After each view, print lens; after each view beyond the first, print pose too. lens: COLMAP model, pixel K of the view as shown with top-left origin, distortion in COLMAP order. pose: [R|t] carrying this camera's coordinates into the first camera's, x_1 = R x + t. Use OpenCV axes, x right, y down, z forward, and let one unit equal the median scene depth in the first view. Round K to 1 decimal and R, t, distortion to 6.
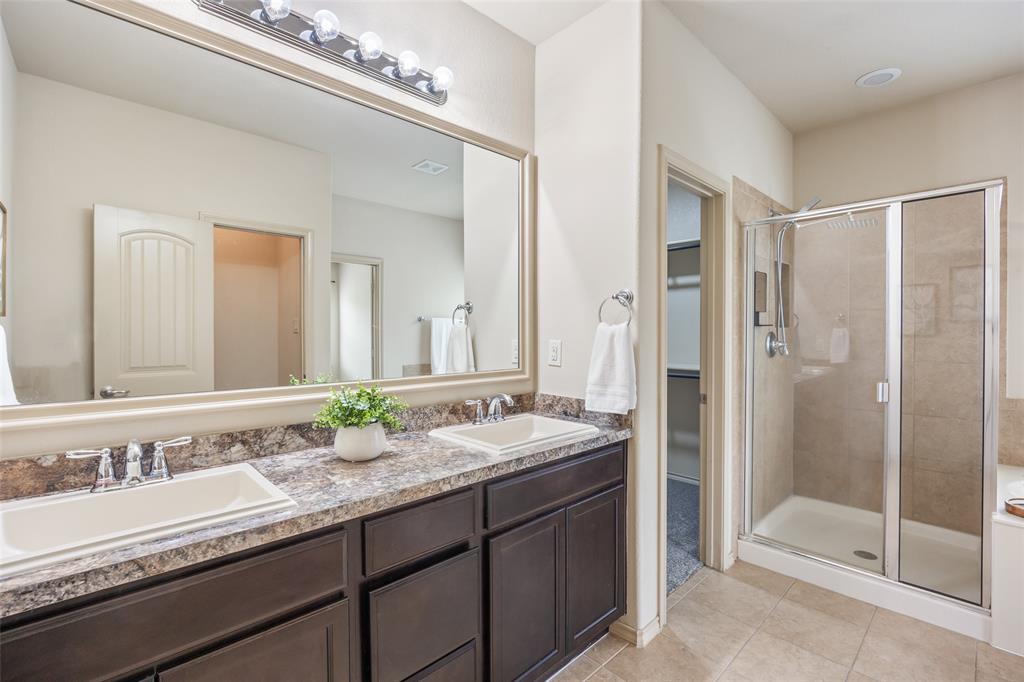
lens RADIAL K [[455.9, 0, 512.0], [0, 455.9, 341.0], [0, 0, 1]] dist [-0.001765, -0.000088]
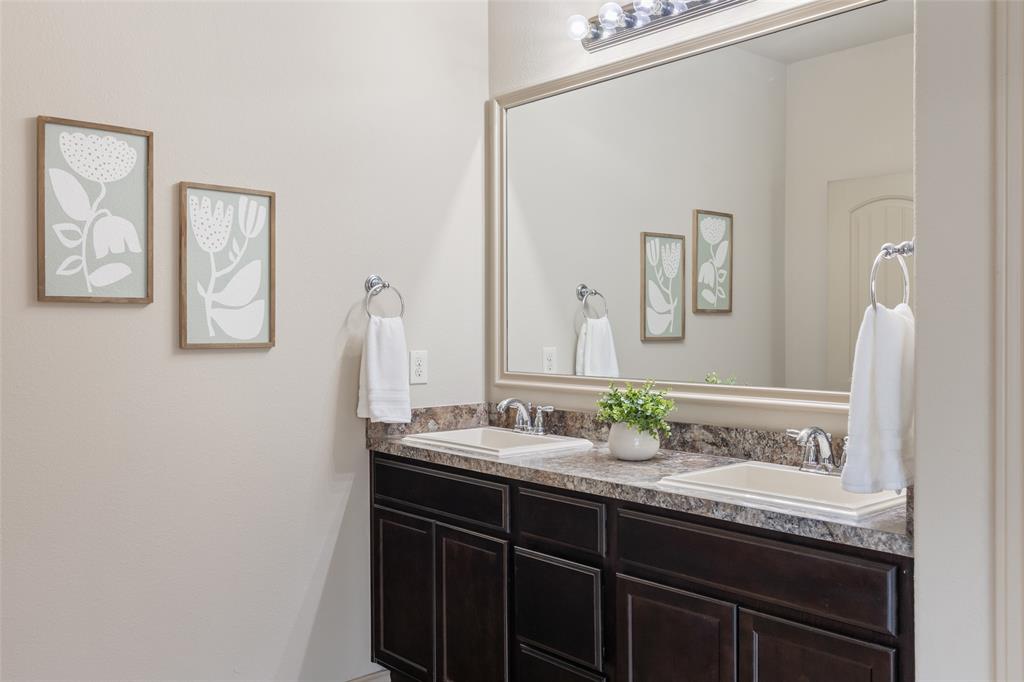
lens RADIAL K [[916.3, 0, 512.0], [0, 916.3, 341.0], [0, 0, 1]] dist [0.147497, 0.000626]
pose [[-0.059979, 0.019668, -0.998006, 1.732145], [-0.006461, 0.999777, 0.020091, -0.031465], [0.998179, 0.007653, -0.059838, 0.921745]]
